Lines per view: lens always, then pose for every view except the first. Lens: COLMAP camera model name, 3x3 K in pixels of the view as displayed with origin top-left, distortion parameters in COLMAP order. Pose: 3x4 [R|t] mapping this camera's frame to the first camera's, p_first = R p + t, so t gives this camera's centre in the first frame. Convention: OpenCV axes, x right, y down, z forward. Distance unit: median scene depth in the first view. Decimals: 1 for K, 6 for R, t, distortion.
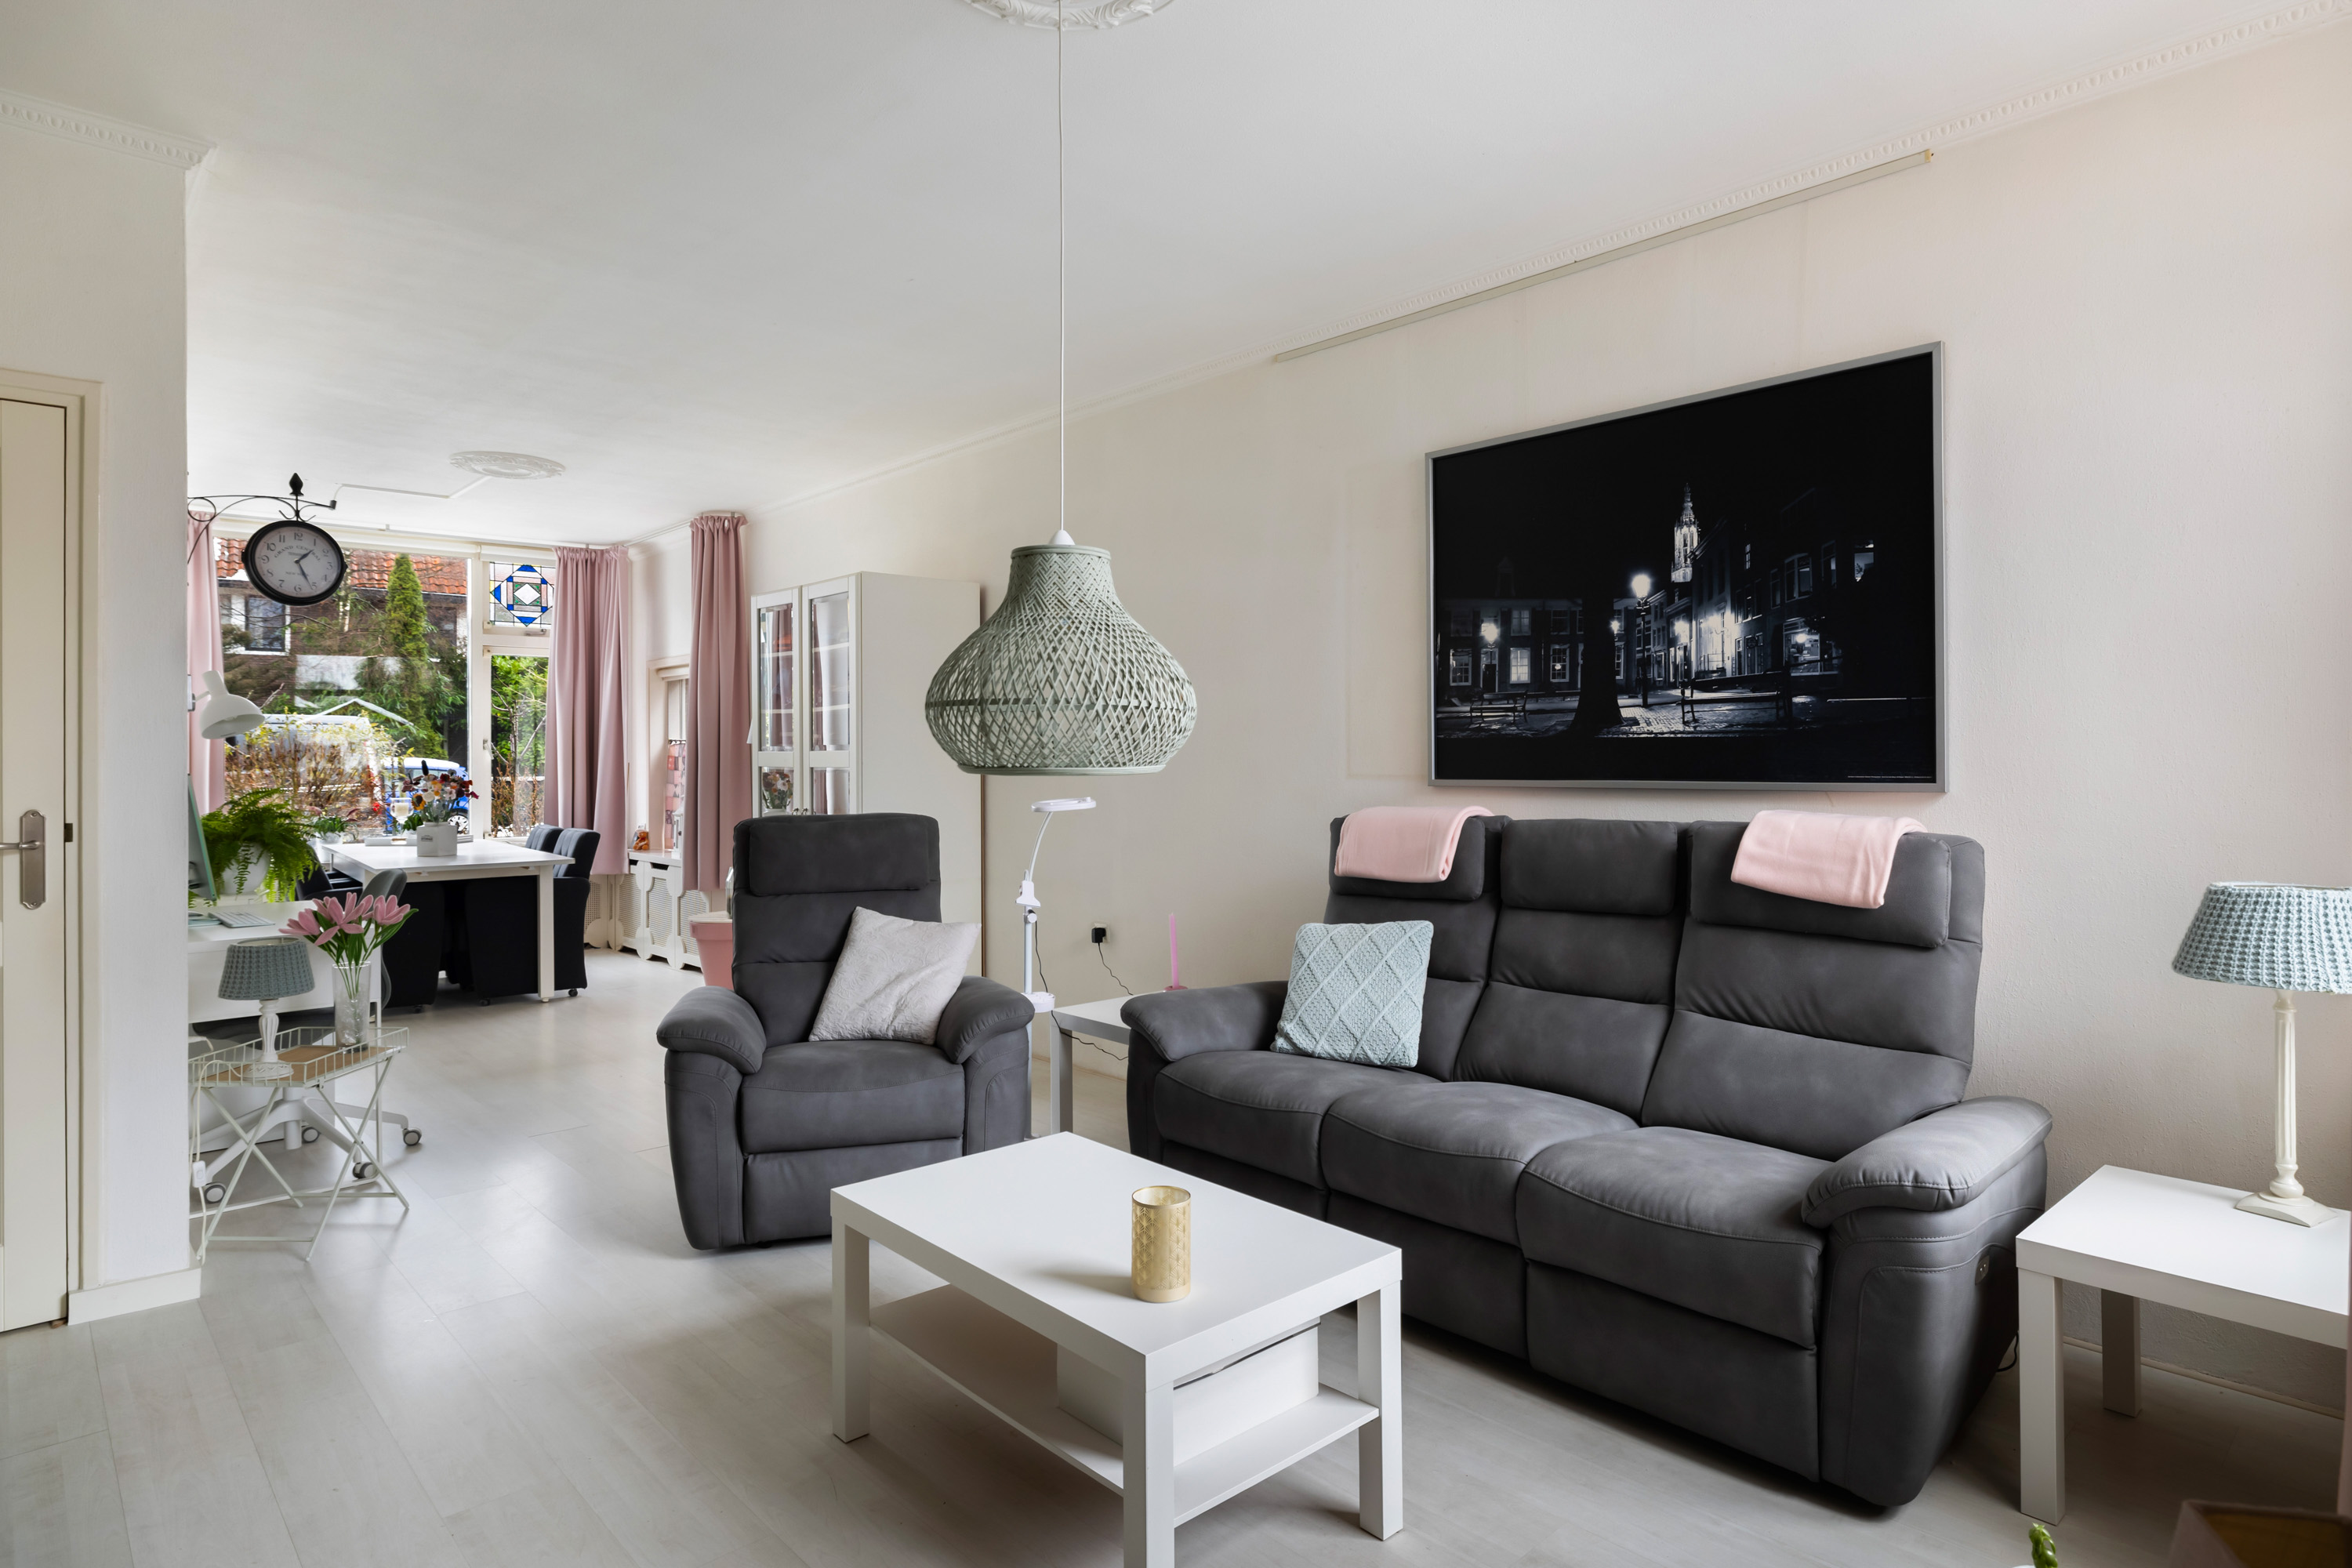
lens RADIAL K [[1284.7, 0, 1164.4], [0, 1284.7, 759.5], [0, 0, 1]] dist [-0.000254, -0.000180]
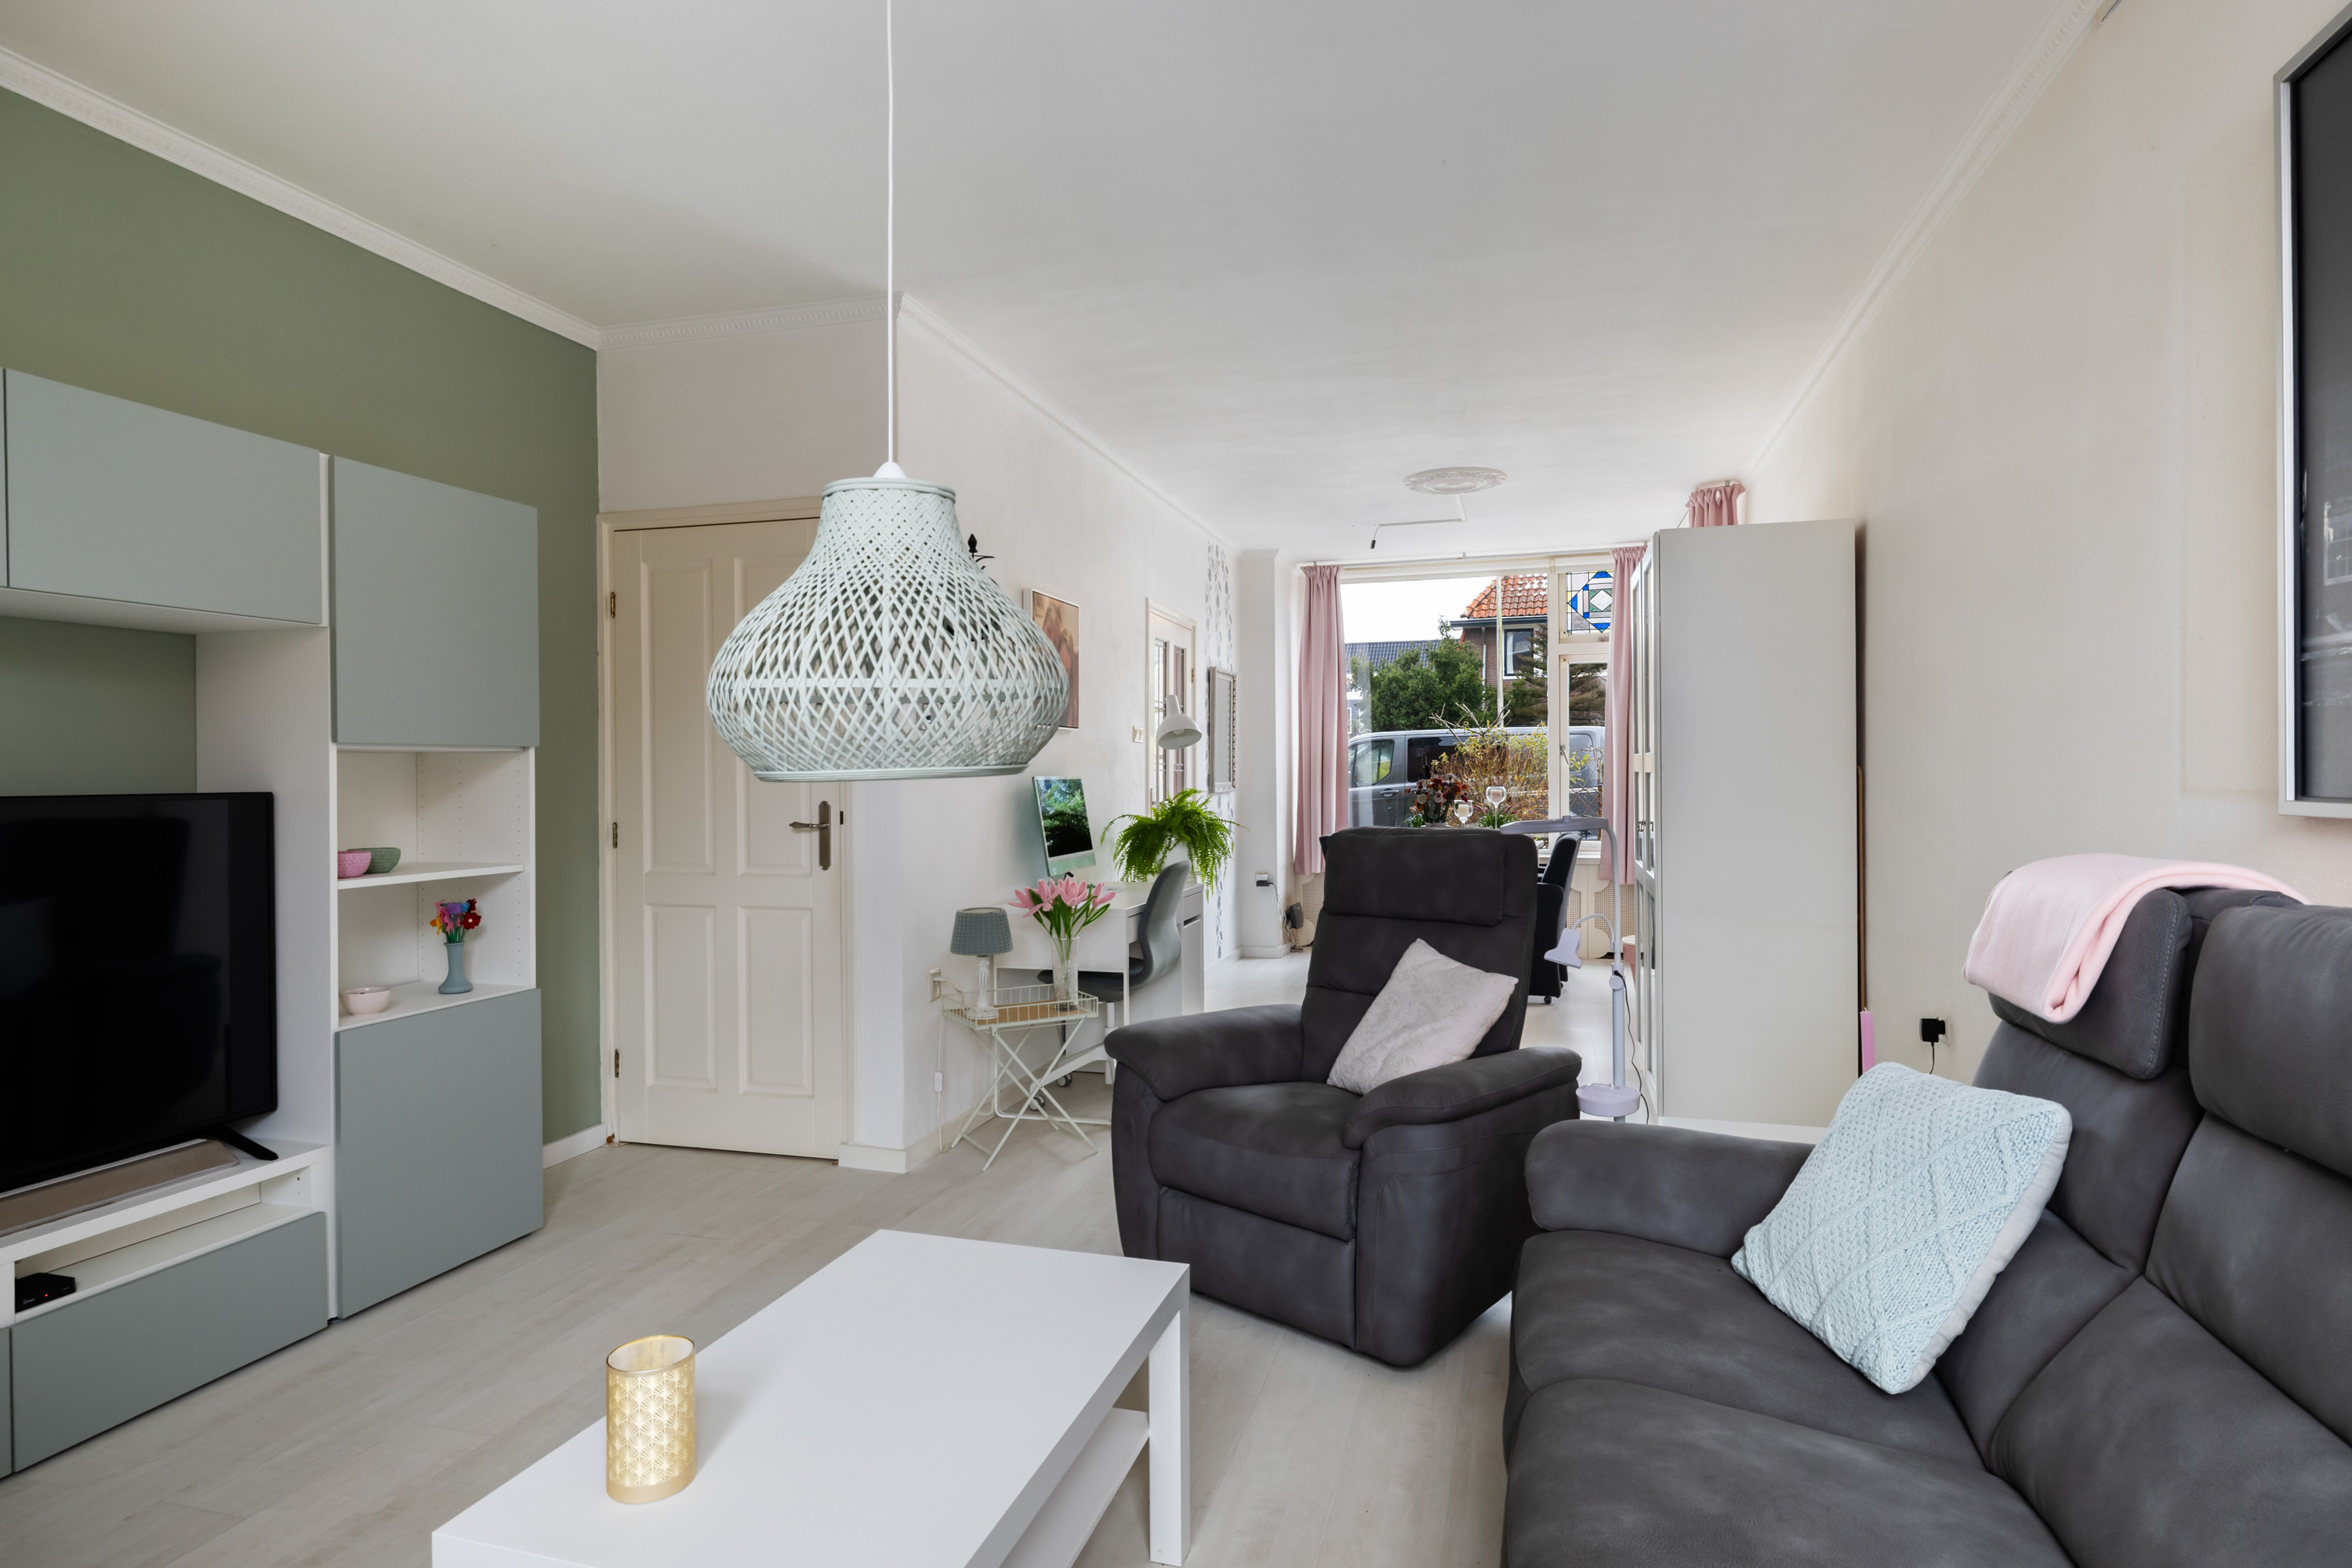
lens RADIAL K [[1258.8, 0, 1166.6], [0, 1258.8, 774.3], [0, 0, 1]] dist [0.001033, 0.000085]
pose [[0.518278, 0.002692, -0.855208, 0.179460], [0.003645, 0.999979, 0.005357, 0.001147], [0.855204, -0.005894, 0.518258, 0.205329]]
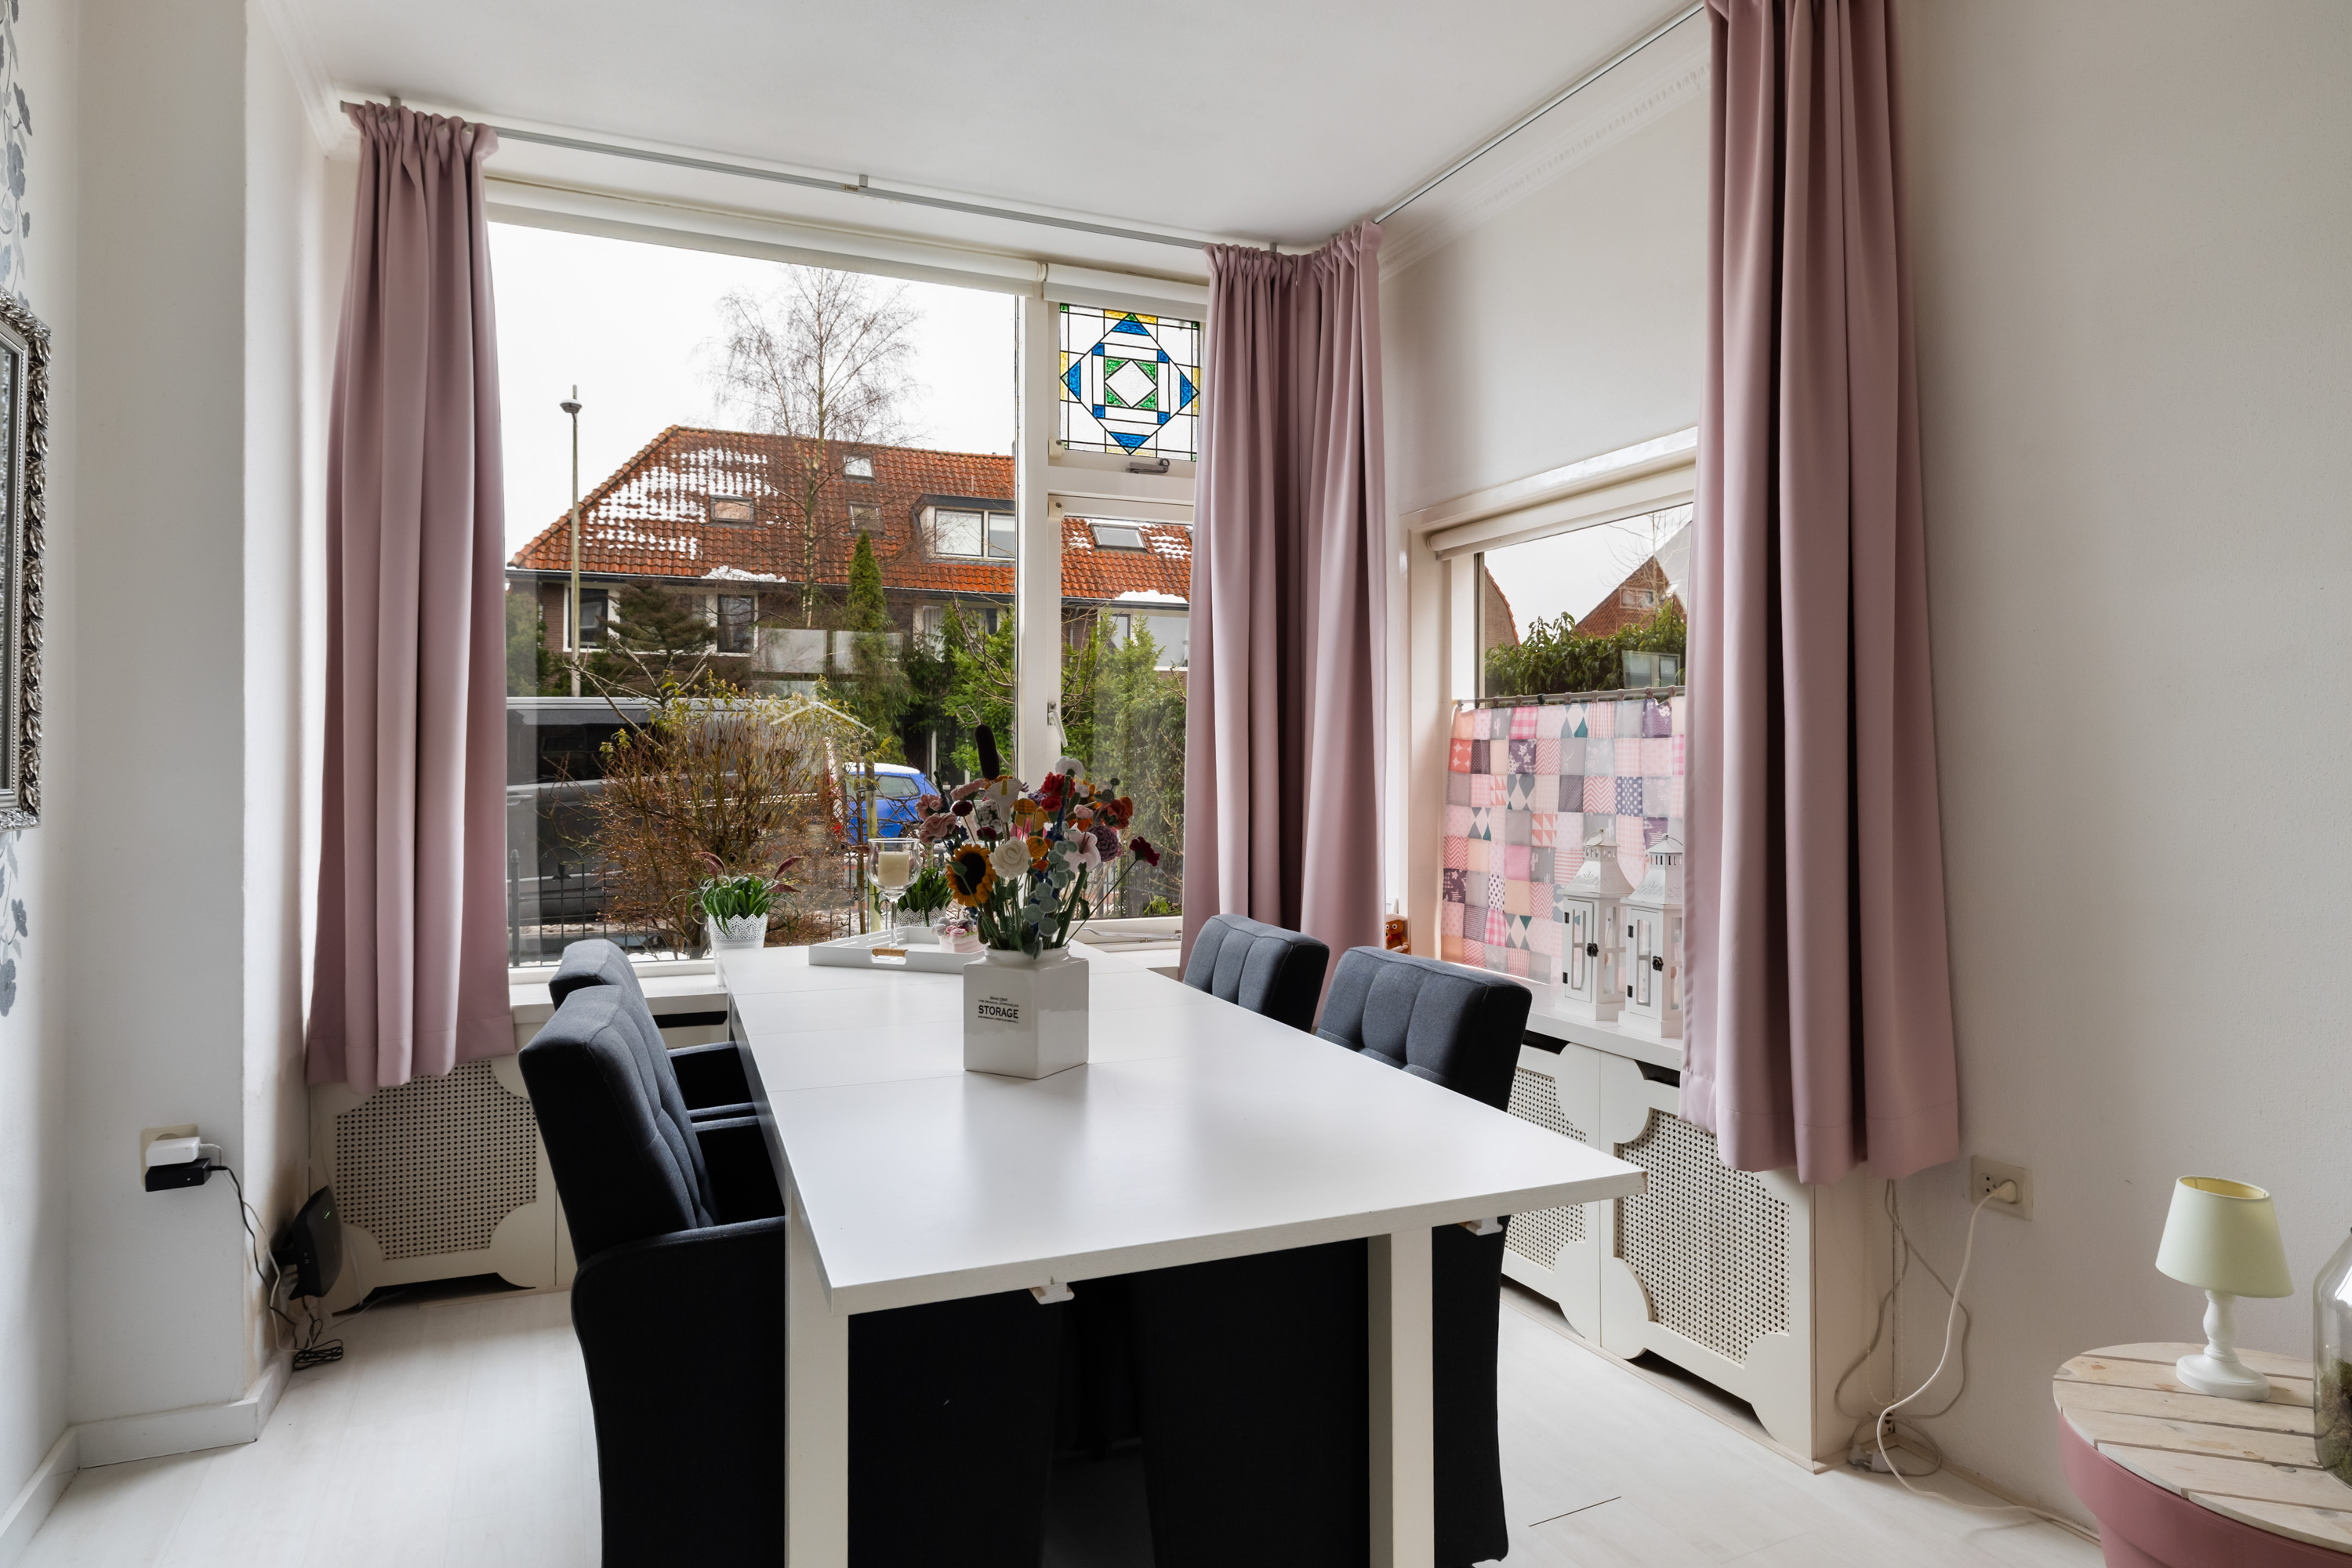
lens RADIAL K [[1284.7, 0, 1164.4], [0, 1284.7, 759.5], [0, 0, 1]] dist [-0.000254, -0.000180]
pose [[0.955184, -0.000002, -0.296012, -0.367092], [-0.002420, 0.999967, -0.007818, 0.007784], [0.296002, 0.008184, 0.955152, 0.598453]]
